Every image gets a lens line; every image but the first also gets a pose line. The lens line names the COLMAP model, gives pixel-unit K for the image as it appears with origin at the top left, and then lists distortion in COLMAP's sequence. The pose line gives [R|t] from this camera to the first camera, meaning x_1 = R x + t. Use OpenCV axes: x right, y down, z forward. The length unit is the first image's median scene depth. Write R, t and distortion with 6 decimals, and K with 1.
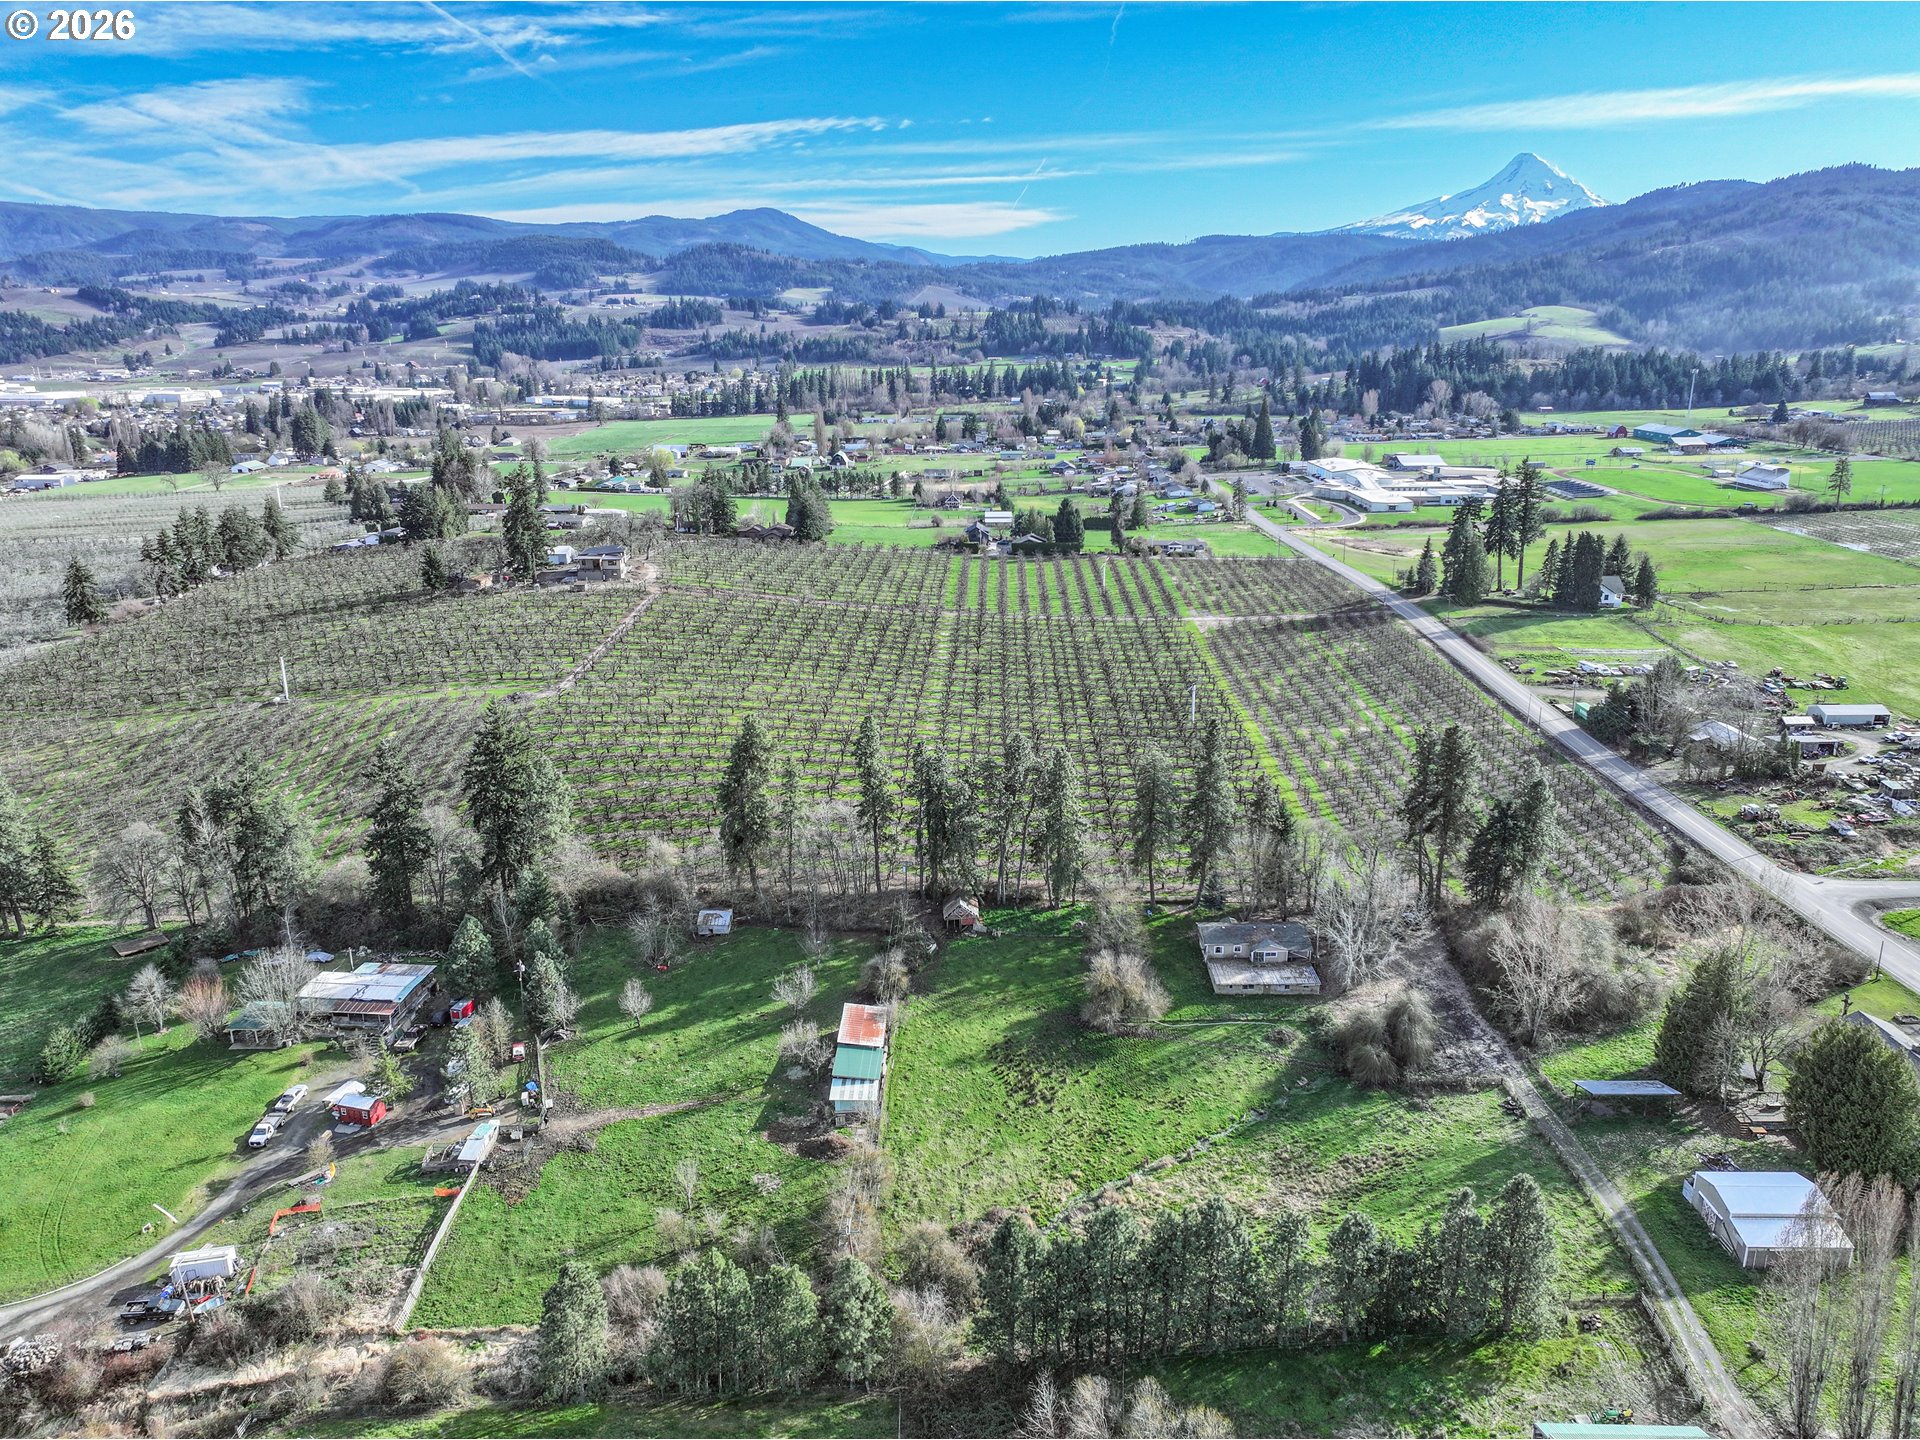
lens RADIAL K [[1399.6, 0, 960.0], [0, 1399.6, 720.0], [0, 0, 1]] dist [0.006623, 0.009642]
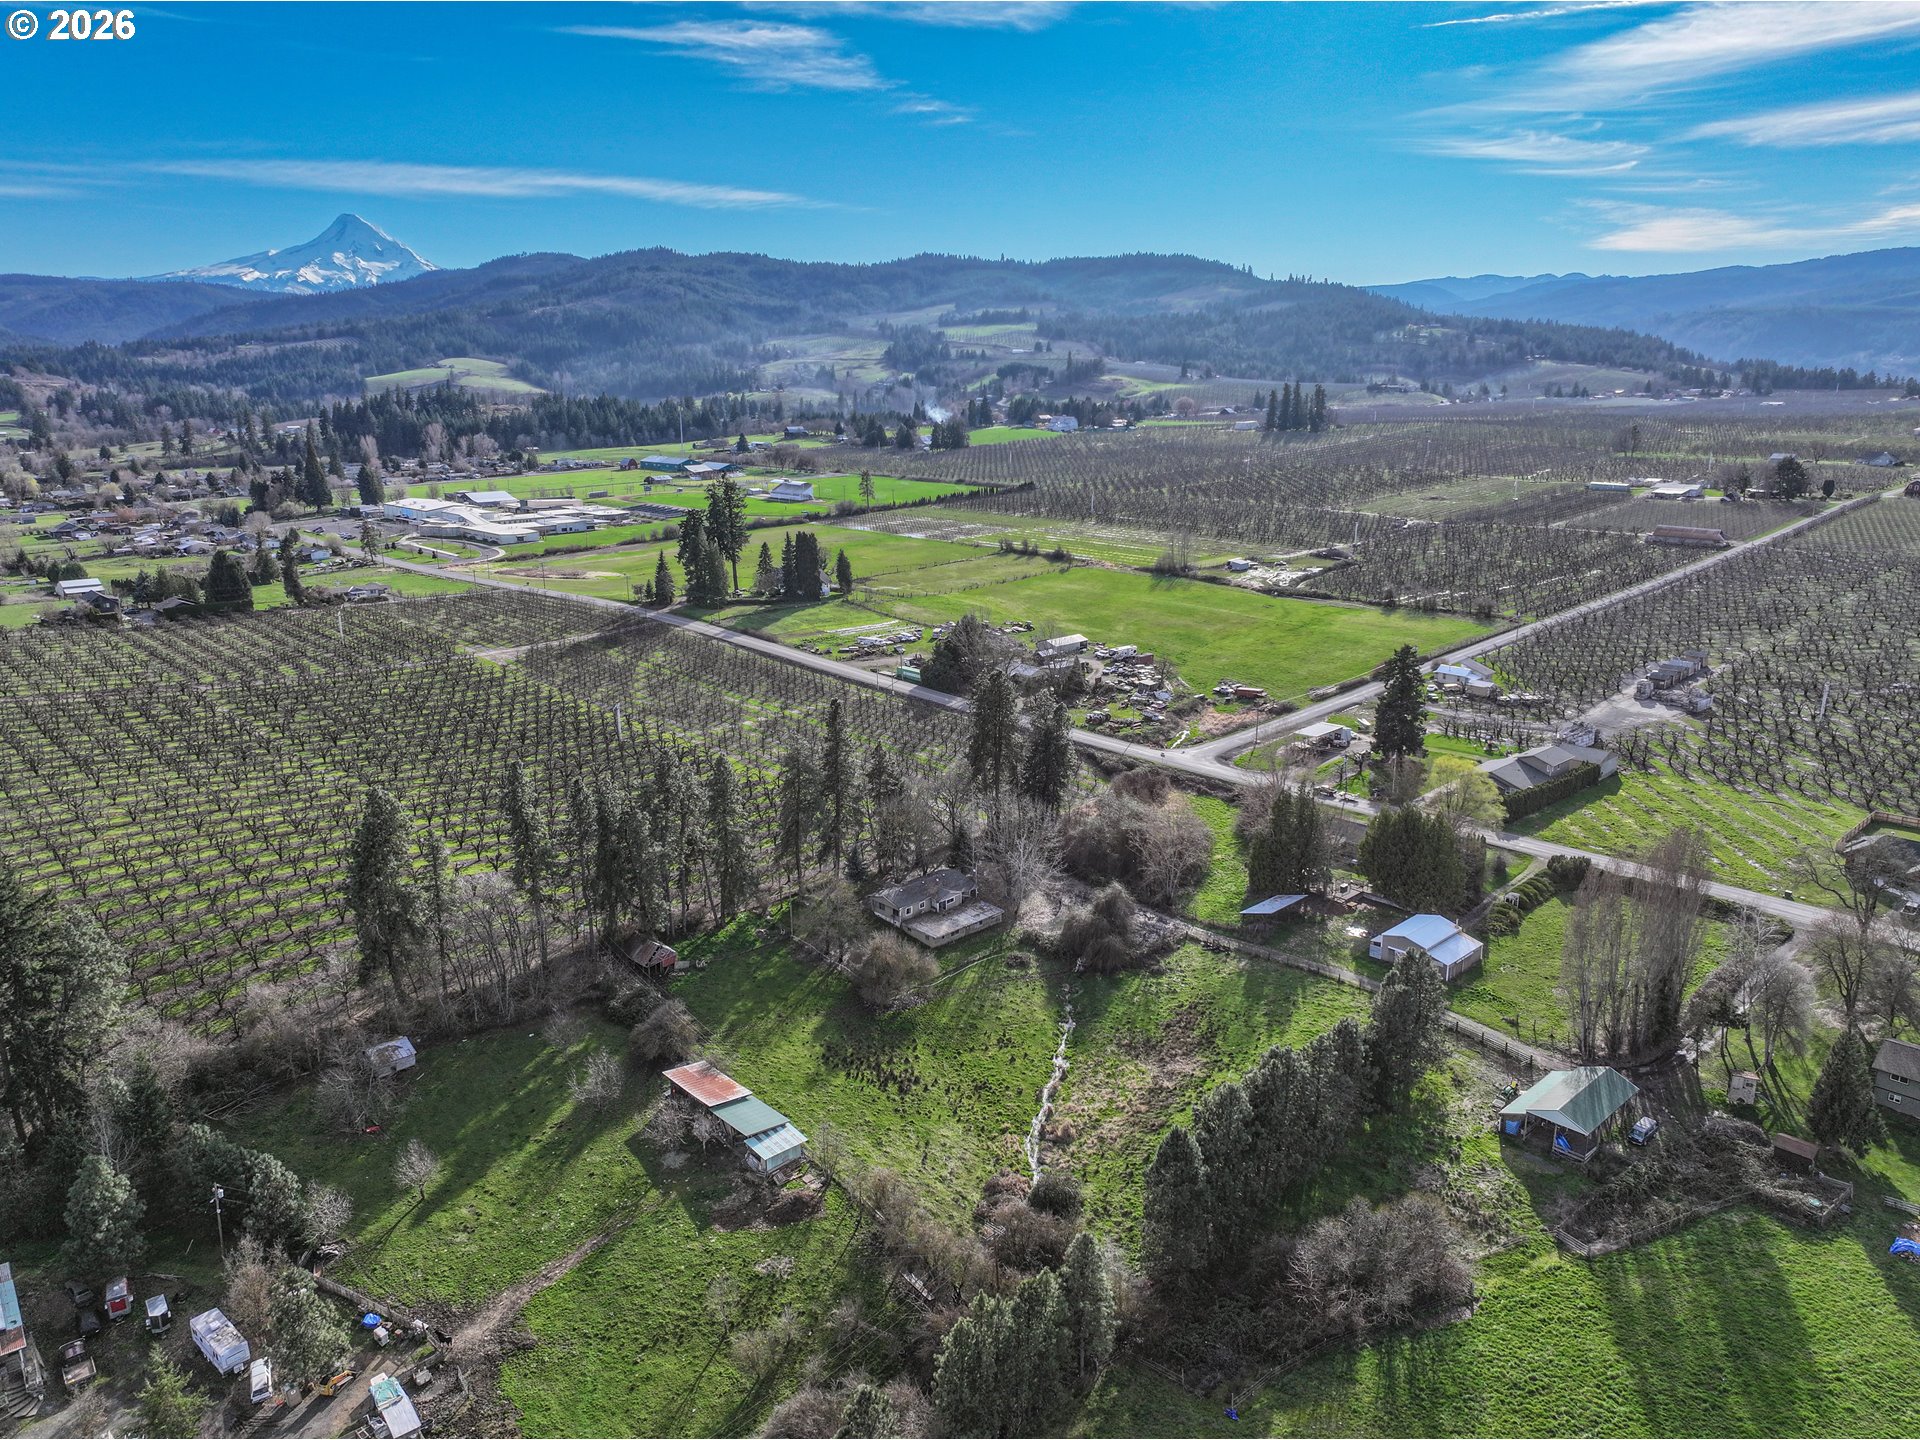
lens RADIAL K [[1372.6, 0, 964.6], [0, 1372.6, 705.0], [0, 0, 1]] dist [0.000780, 0.022035]
pose [[0.704523, -0.161897, 0.690968, -0.174153], [0.193513, 0.980561, 0.032441, -0.004194], [-0.682788, 0.110855, 0.722157, 0.080611]]
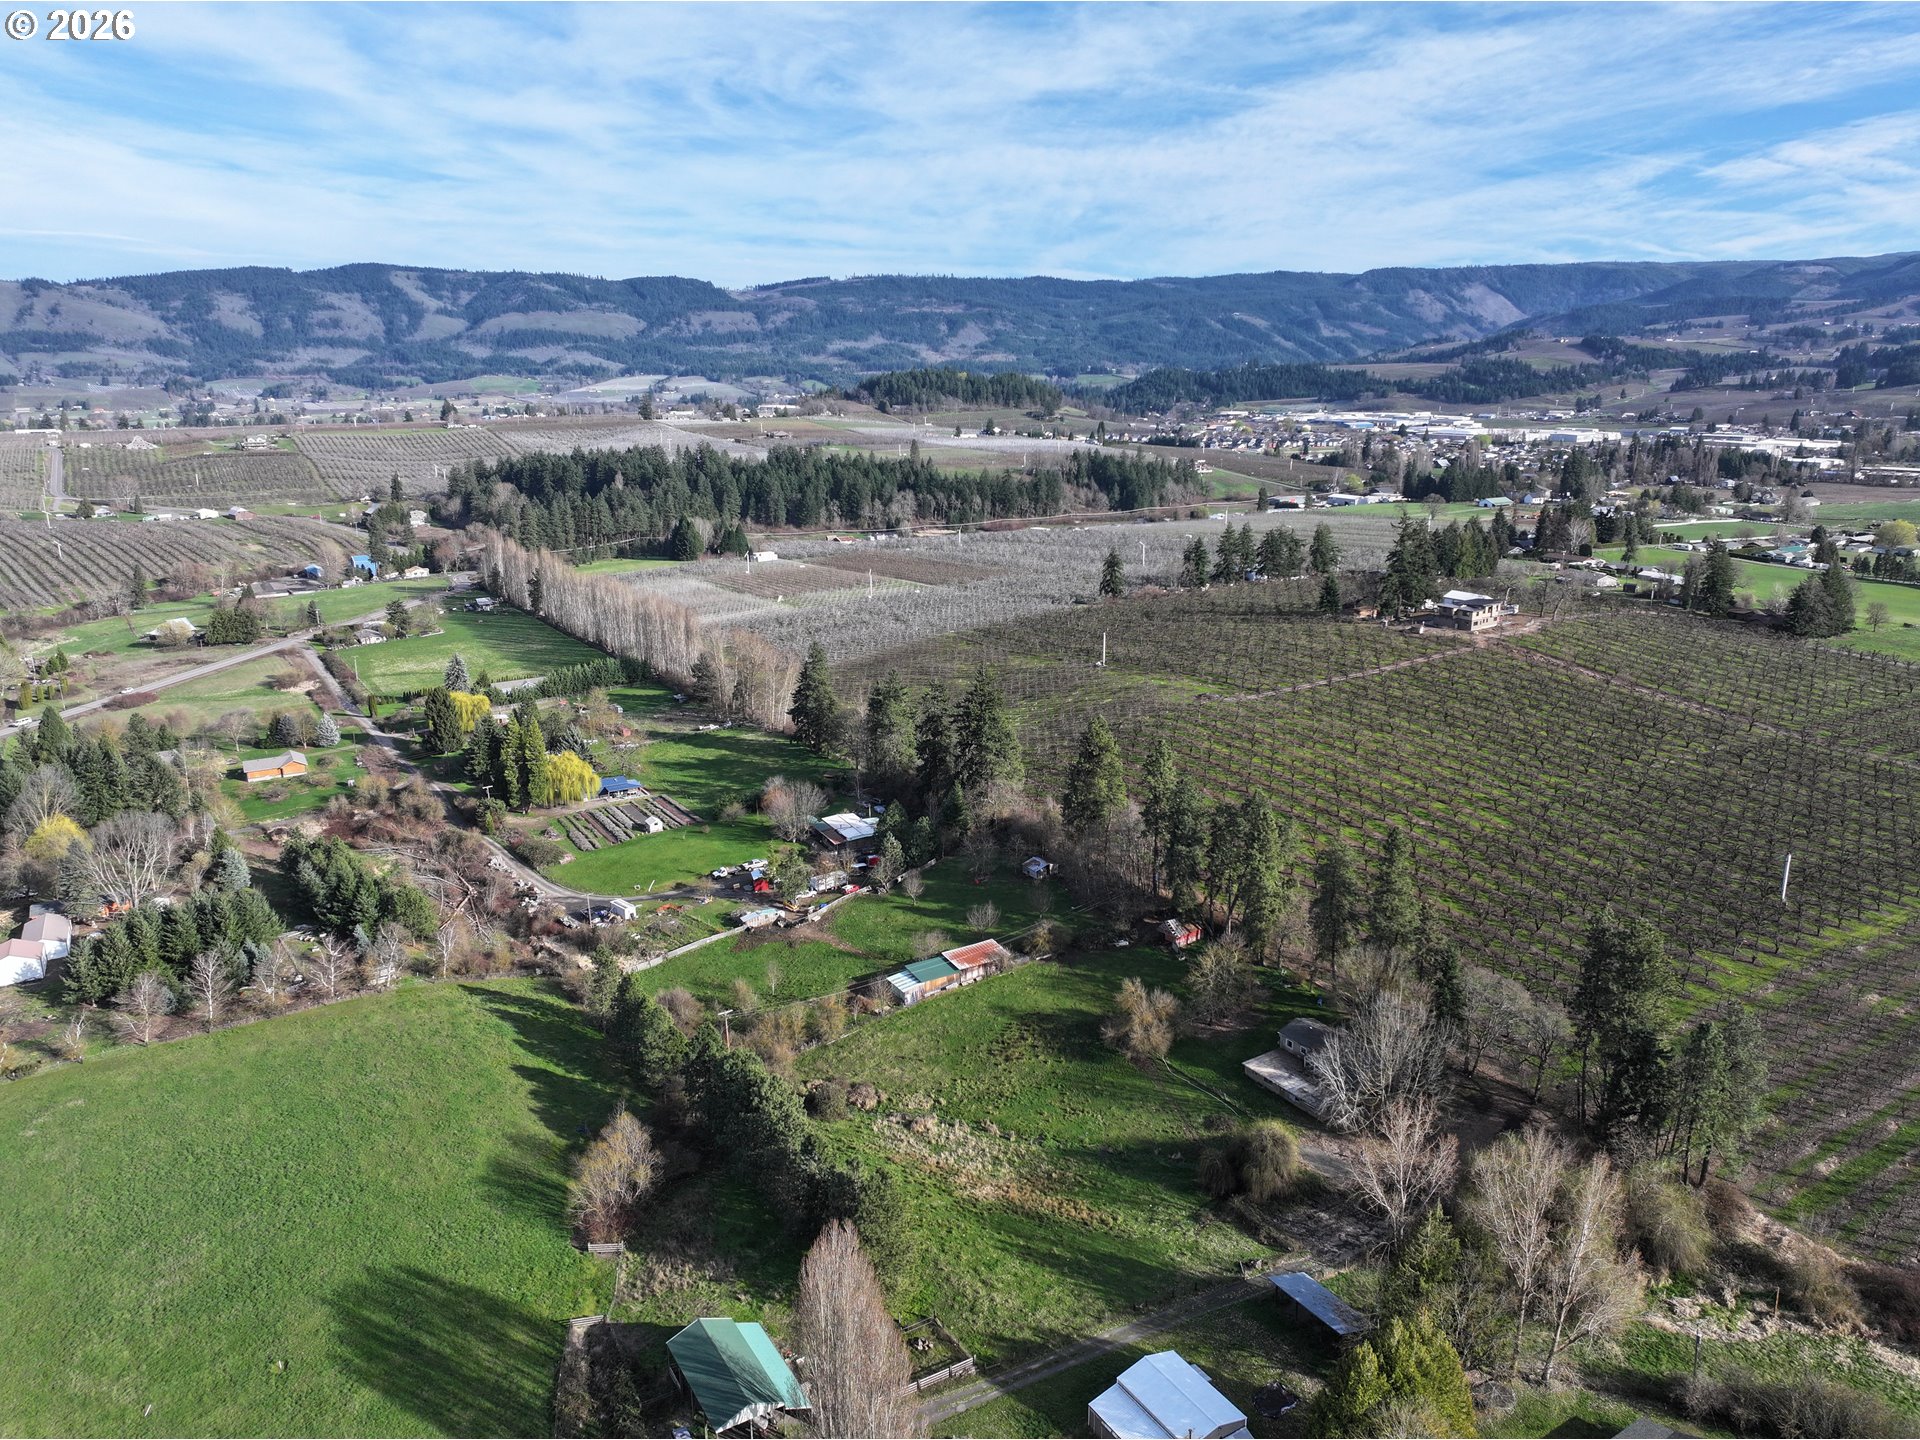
lens RADIAL K [[1361.1, 0, 960.0], [0, 1361.1, 720.0], [0, 0, 1]] dist [-0.006006, 0.041557]
pose [[0.533559, 0.220703, -0.816459, 0.297632], [-0.237847, 0.965548, 0.105571, -0.038483], [0.811630, 0.137864, 0.567671, 0.088098]]
